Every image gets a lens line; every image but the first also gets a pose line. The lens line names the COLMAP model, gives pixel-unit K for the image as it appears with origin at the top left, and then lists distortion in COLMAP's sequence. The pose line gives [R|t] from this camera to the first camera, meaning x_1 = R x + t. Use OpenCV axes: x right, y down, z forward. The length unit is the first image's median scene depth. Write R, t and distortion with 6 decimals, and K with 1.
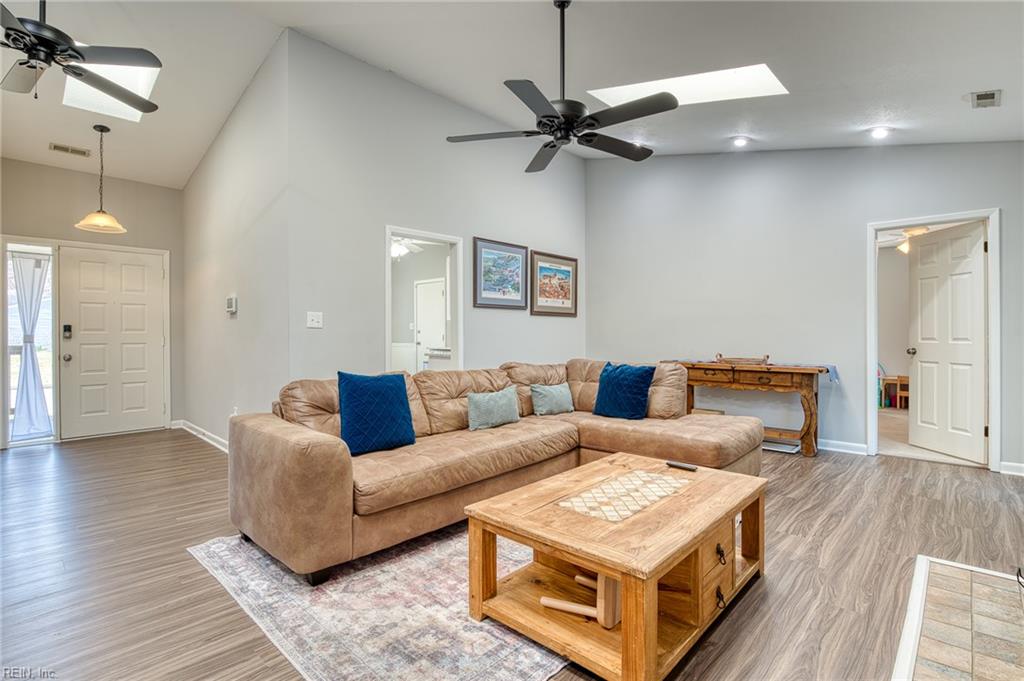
lens RADIAL K [[480.4, 0, 514.3], [0, 480.4, 337.9], [0, 0, 1]] dist [-0.016466, -0.000853]
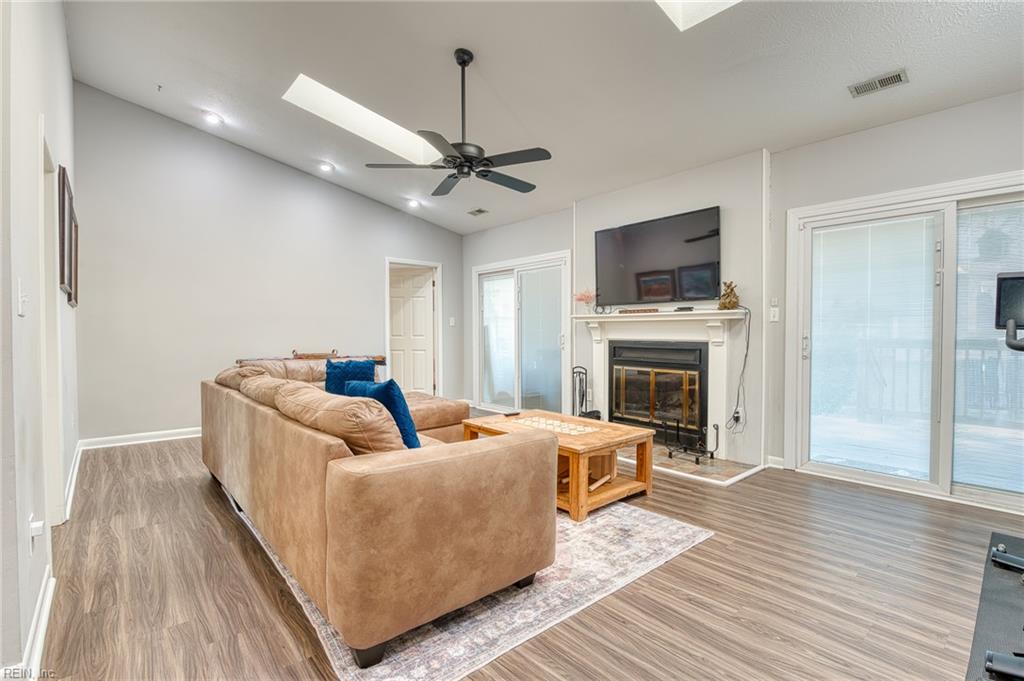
lens RADIAL K [[480.4, 0, 510.8], [0, 480.4, 340.6], [0, 0, 1]] dist [-0.016466, -0.000853]
pose [[0.116505, -0.014578, 0.993083, -0.764954], [0.008417, 0.999871, 0.013690, -0.000464], [-0.993154, 0.006764, 0.116613, 0.500323]]
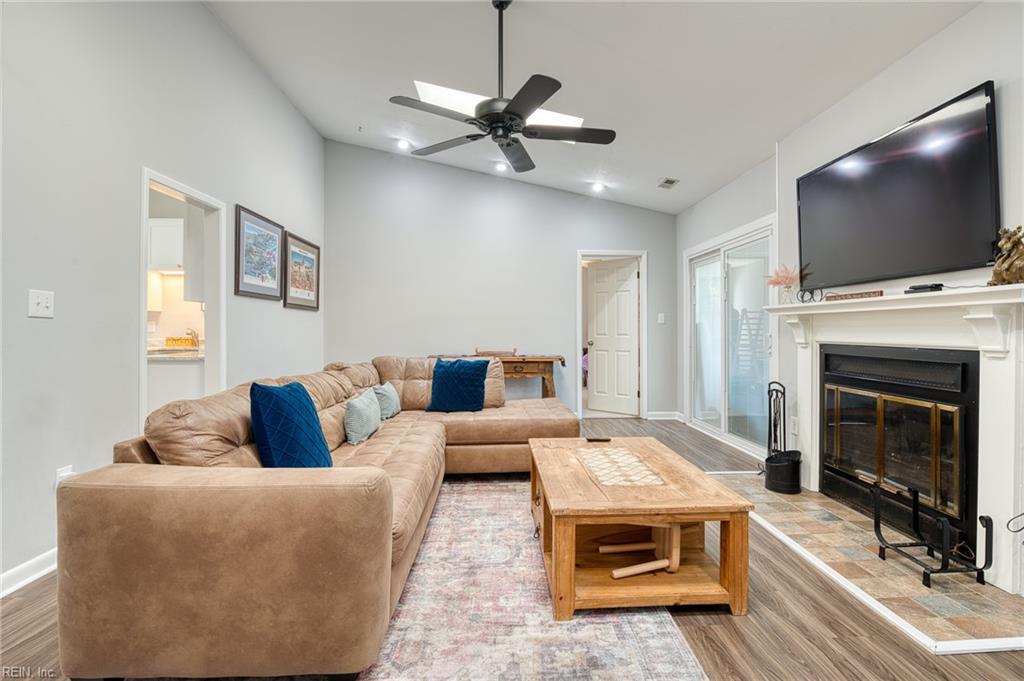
lens RADIAL K [[480.4, 0, 510.6], [0, 480.4, 331.4], [0, 0, 1]] dist [-0.016466, -0.000853]
pose [[0.708281, 0.002868, 0.705924, -0.407101], [0.002417, 0.999976, -0.006487, 0.001594], [-0.705926, 0.006301, 0.708257, 0.182273]]
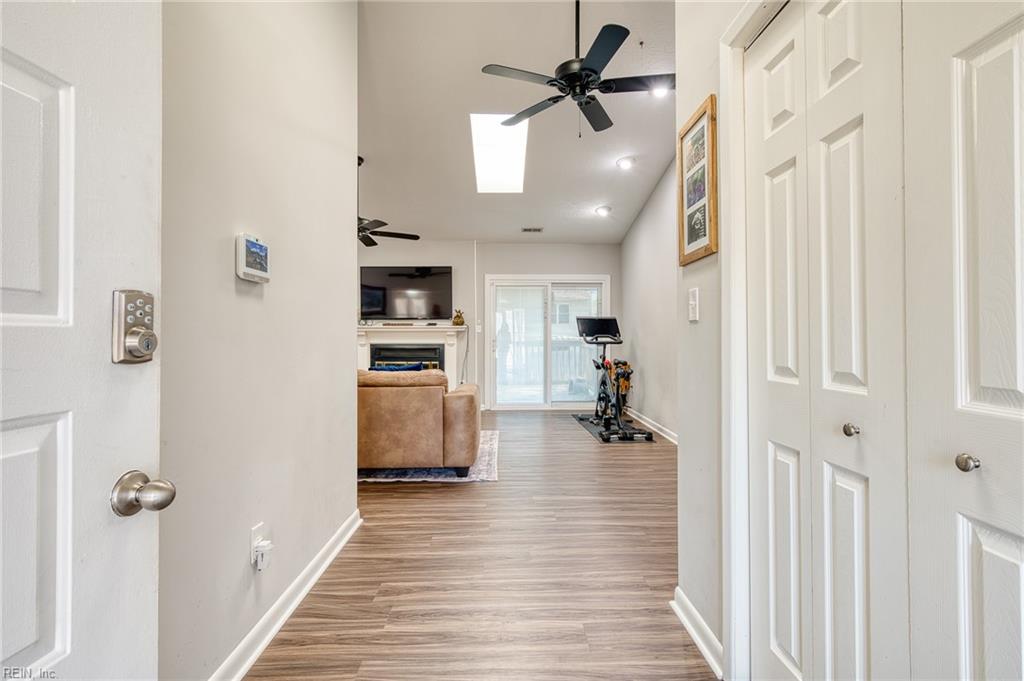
lens RADIAL K [[480.4, 0, 512.1], [0, 480.4, 339.7], [0, 0, 1]] dist [-0.016466, -0.000853]
pose [[-0.694613, -0.000334, 0.719383, -1.150351], [0.007711, 0.999939, 0.007910, -0.007816], [-0.719342, 0.011042, -0.694568, 1.277003]]
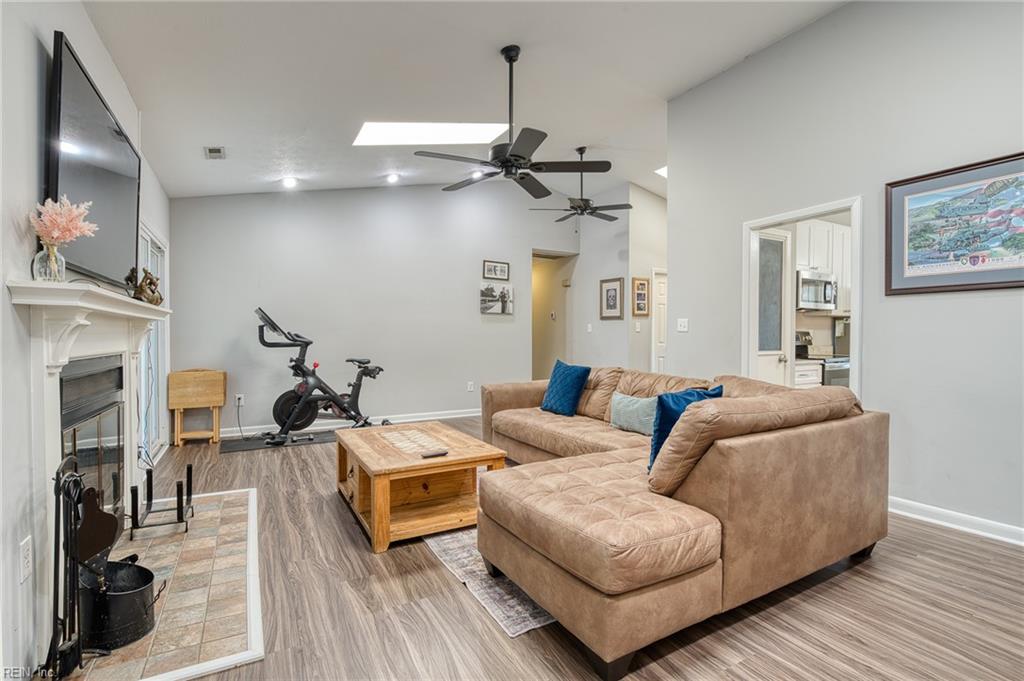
lens RADIAL K [[480.4, 0, 525.2], [0, 480.4, 339.8], [0, 0, 1]] dist [-0.016466, -0.000853]
pose [[-0.284505, 0.010376, -0.958618, 0.845156], [-0.008945, 0.999869, 0.013477, -0.012703], [0.958633, 0.012409, -0.284375, 0.936619]]
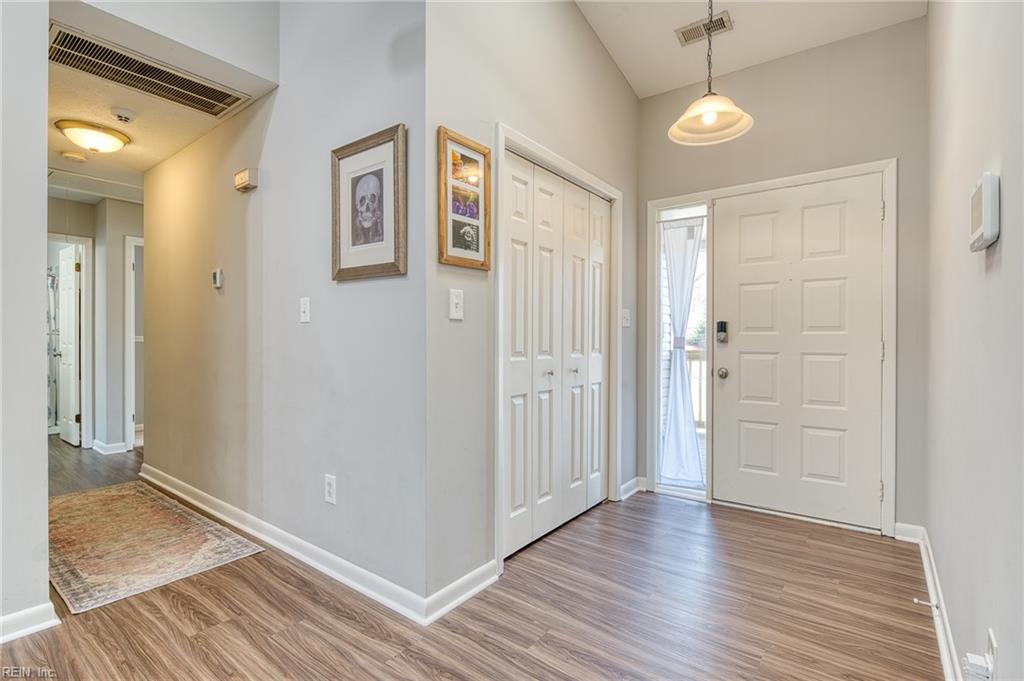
lens RADIAL K [[480.4, 0, 517.5], [0, 480.4, 340.9], [0, 0, 1]] dist [-0.016466, -0.000853]
pose [[0.107226, 0.005479, -0.994220, -0.432941], [-0.011421, 0.999926, 0.004279, -0.001351], [0.994169, 0.010896, 0.107281, 0.842901]]
